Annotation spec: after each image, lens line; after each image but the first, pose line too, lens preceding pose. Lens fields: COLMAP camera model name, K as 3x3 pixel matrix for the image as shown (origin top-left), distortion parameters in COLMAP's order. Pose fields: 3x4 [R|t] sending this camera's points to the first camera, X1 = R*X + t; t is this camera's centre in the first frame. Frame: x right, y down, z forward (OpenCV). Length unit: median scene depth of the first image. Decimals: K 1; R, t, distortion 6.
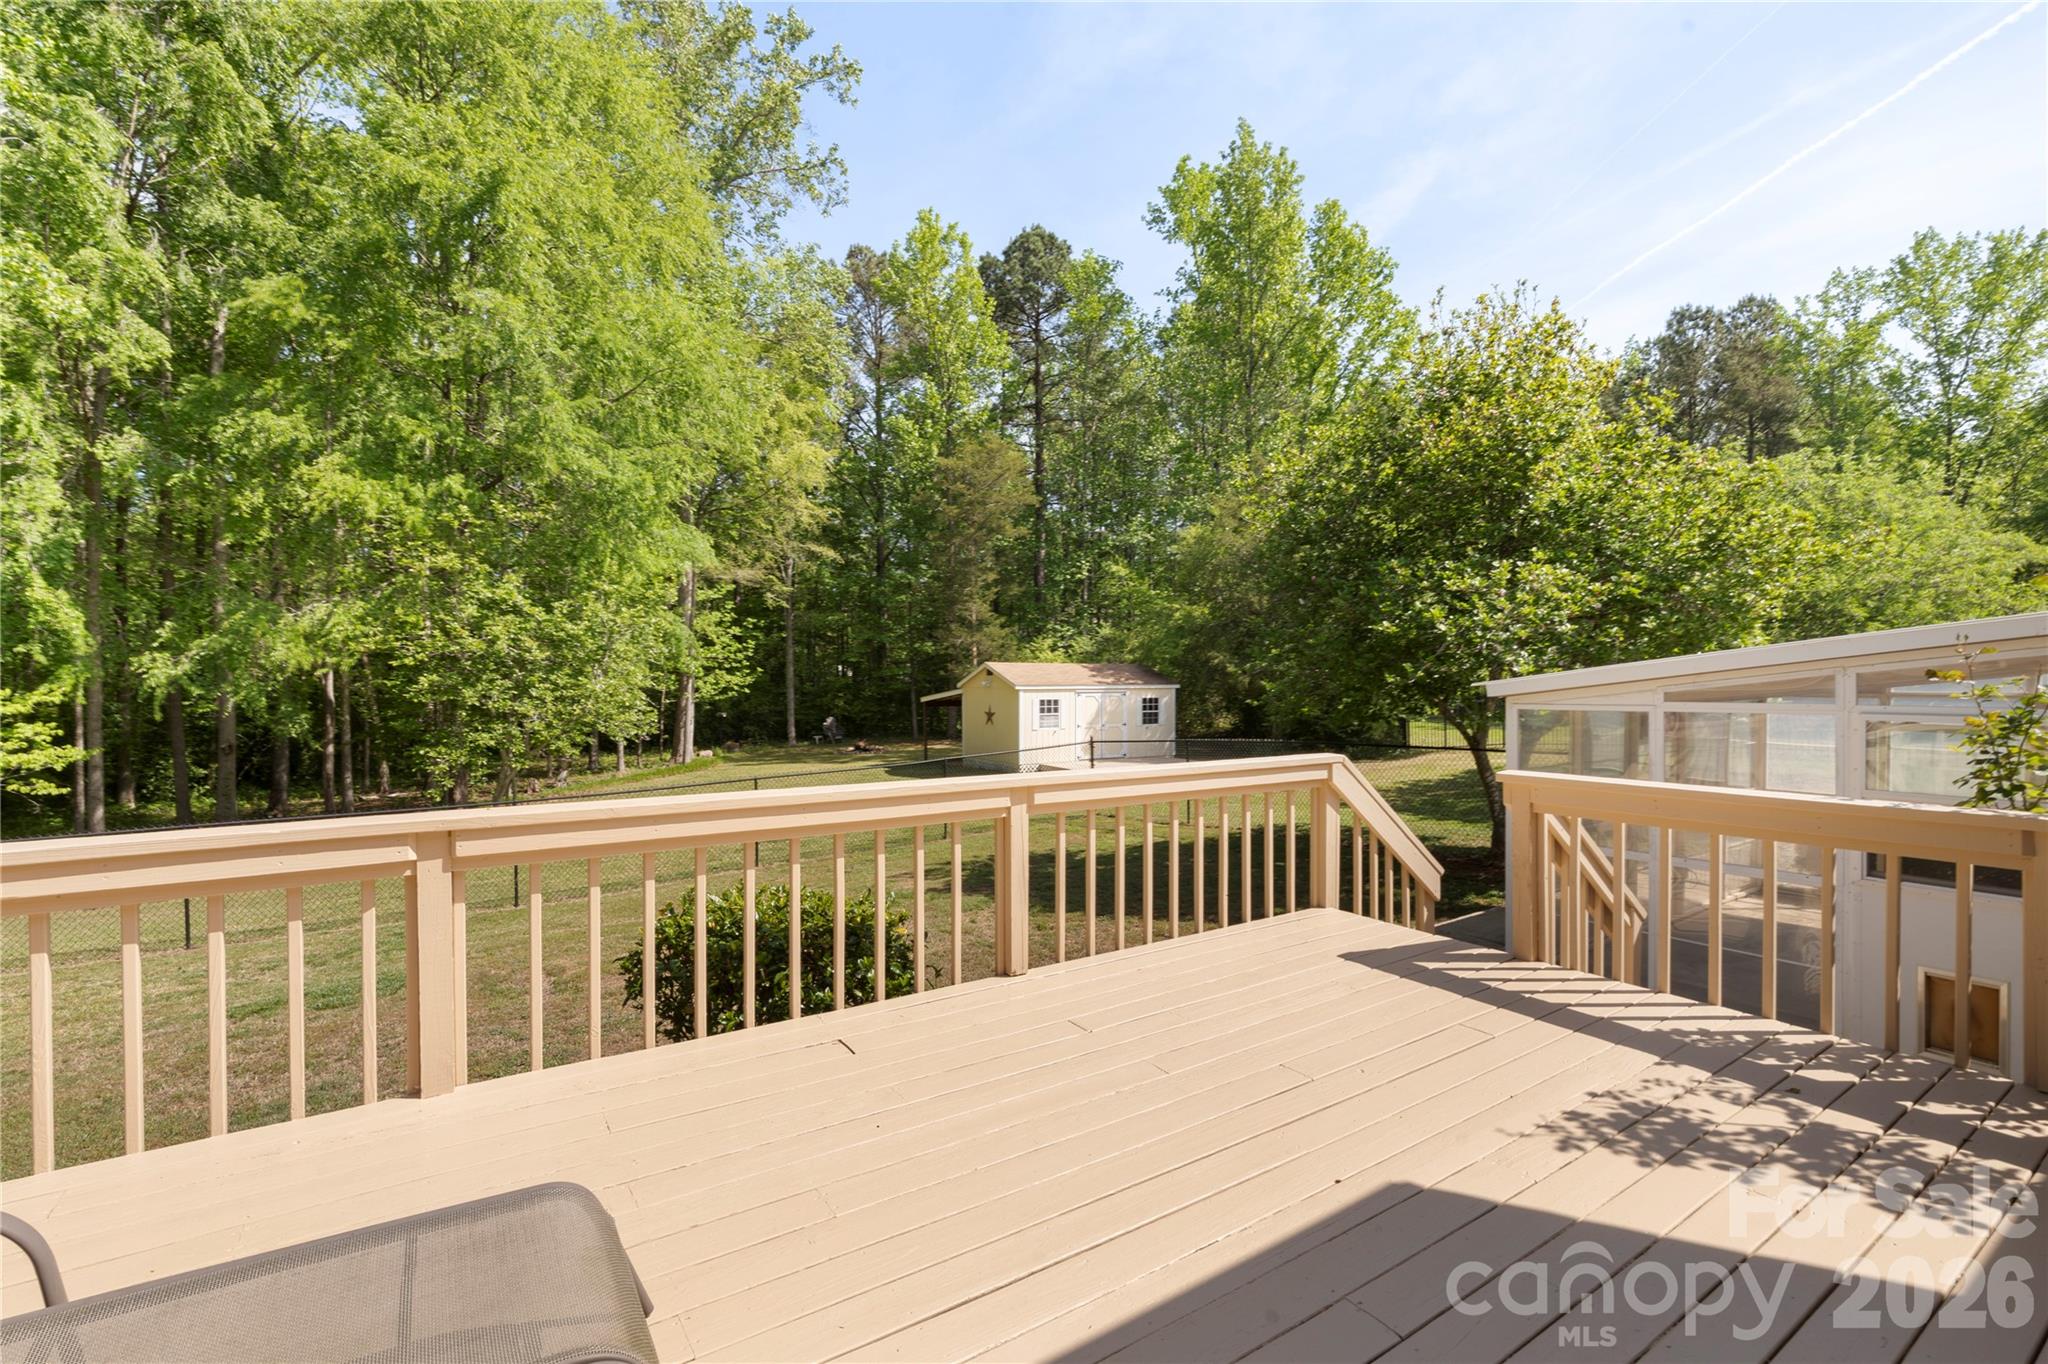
lens RADIAL K [[901.0, 0, 1027.2], [0, 901.0, 673.5], [0, 0, 1]] dist [-0.002008, -0.001323]
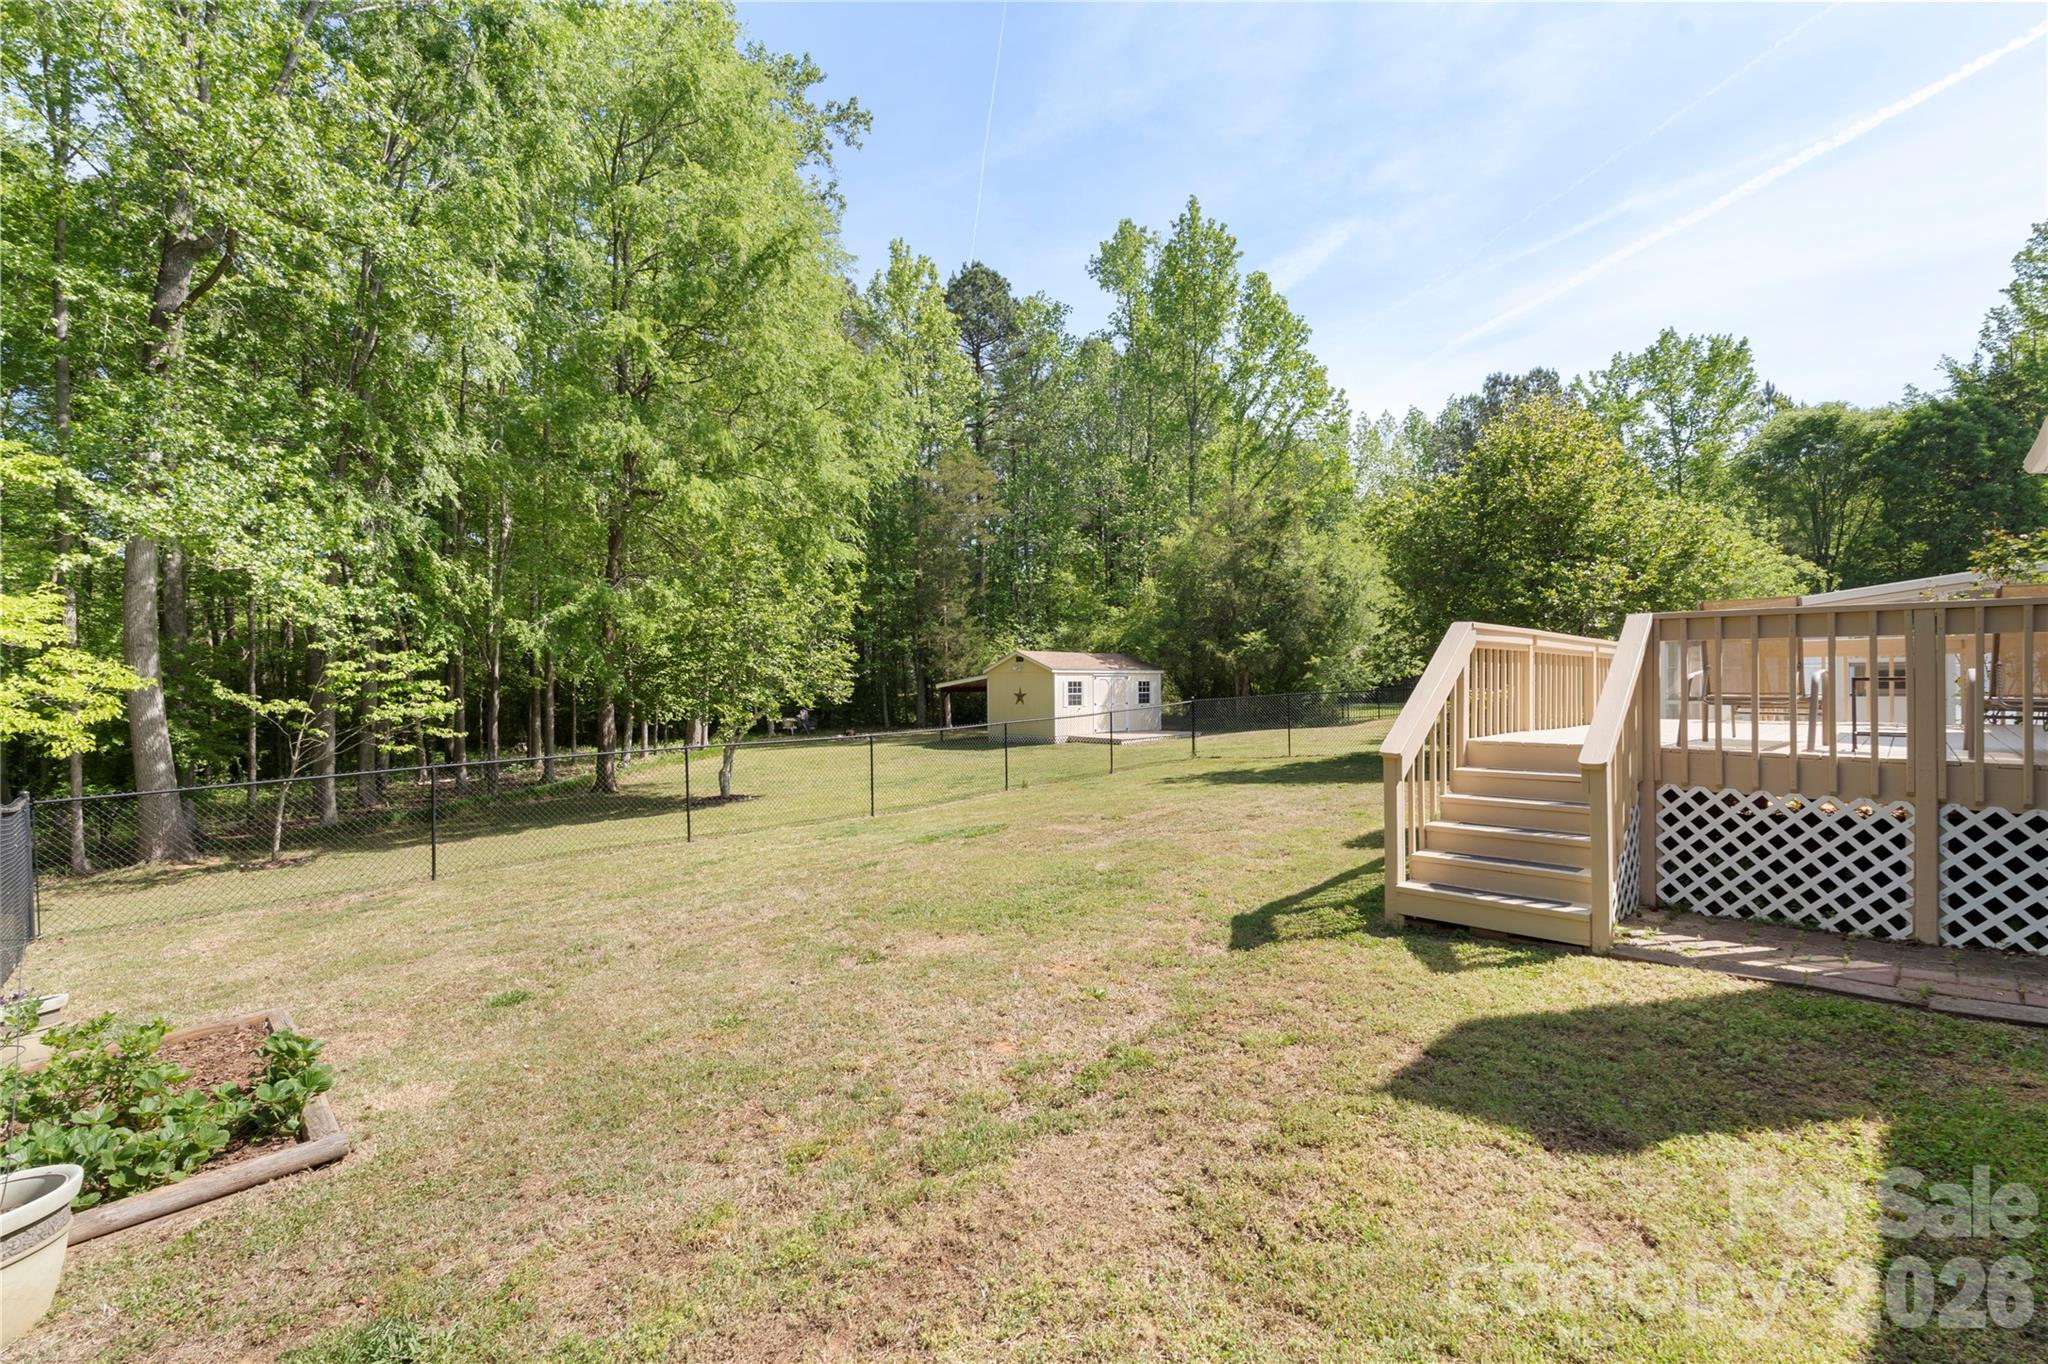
lens RADIAL K [[901.0, 0, 1015.3], [0, 901.0, 690.3], [0, 0, 1]] dist [-0.002008, -0.001323]
pose [[0.978986, -0.008965, 0.203731, -0.230822], [0.008387, 0.999958, 0.003700, 0.027693], [-0.203756, -0.001914, 0.979020, -0.114719]]
